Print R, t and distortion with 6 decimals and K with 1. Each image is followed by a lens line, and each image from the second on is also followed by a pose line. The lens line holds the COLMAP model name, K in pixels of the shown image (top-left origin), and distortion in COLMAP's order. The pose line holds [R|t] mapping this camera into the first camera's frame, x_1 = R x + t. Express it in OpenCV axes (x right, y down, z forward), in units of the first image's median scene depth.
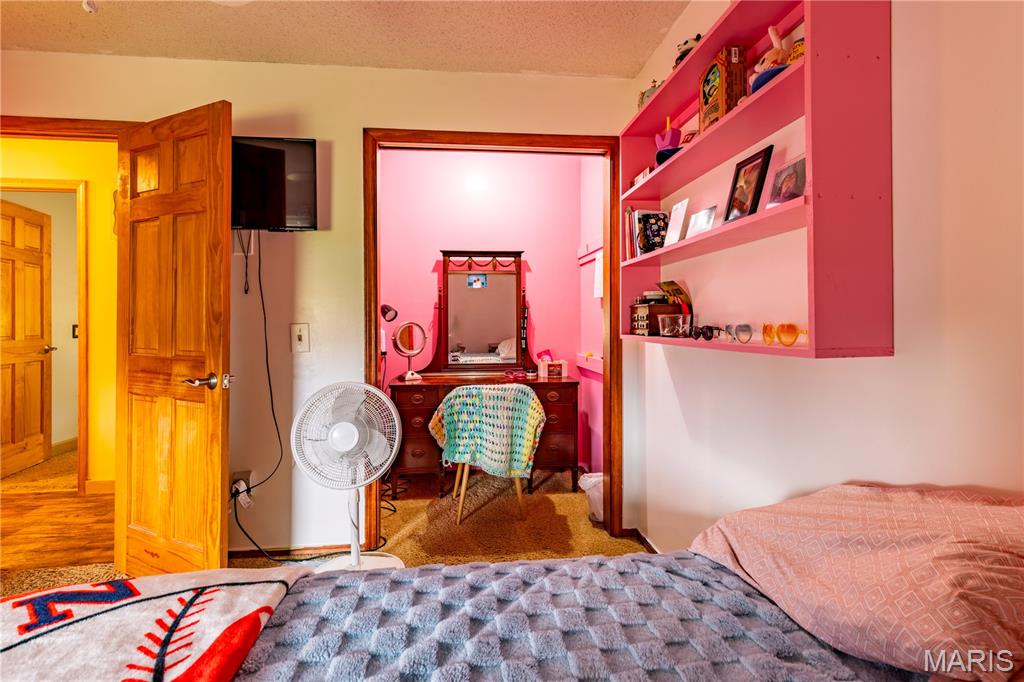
lens RADIAL K [[502.2, 0, 511.5], [0, 502.2, 317.3], [0, 0, 1]] dist [0.001725, -0.000778]
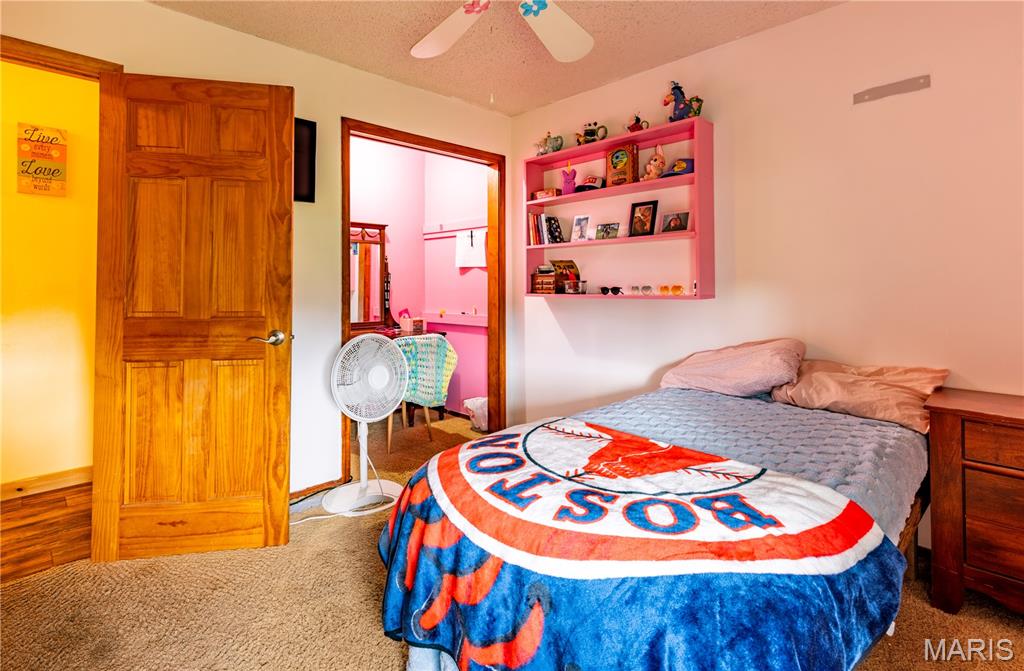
lens RADIAL K [[511.6, 0, 511.1], [0, 511.6, 275.9], [0, 0, 1]] dist [0.017549, 0.000481]
pose [[0.782015, 0.014246, 0.623097, -0.804894], [-0.005823, 0.999862, -0.015551, 0.005743], [-0.623233, 0.008533, 0.781990, -0.179670]]
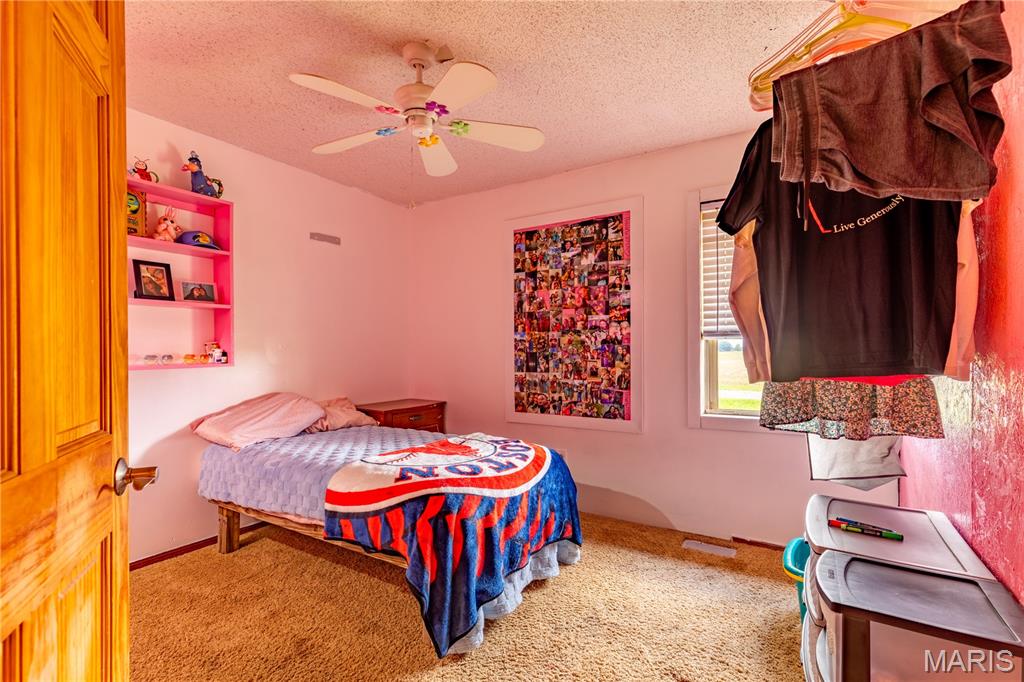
lens RADIAL K [[476.5, 0, 512.0], [0, 476.5, 341.0], [0, 0, 1]] dist [0.000000, -0.000181]
pose [[-0.785643, 0.022678, 0.618264, -1.061706], [0.003457, 0.999473, -0.032268, 0.015835], [-0.618670, -0.023214, -0.785308, 1.022507]]
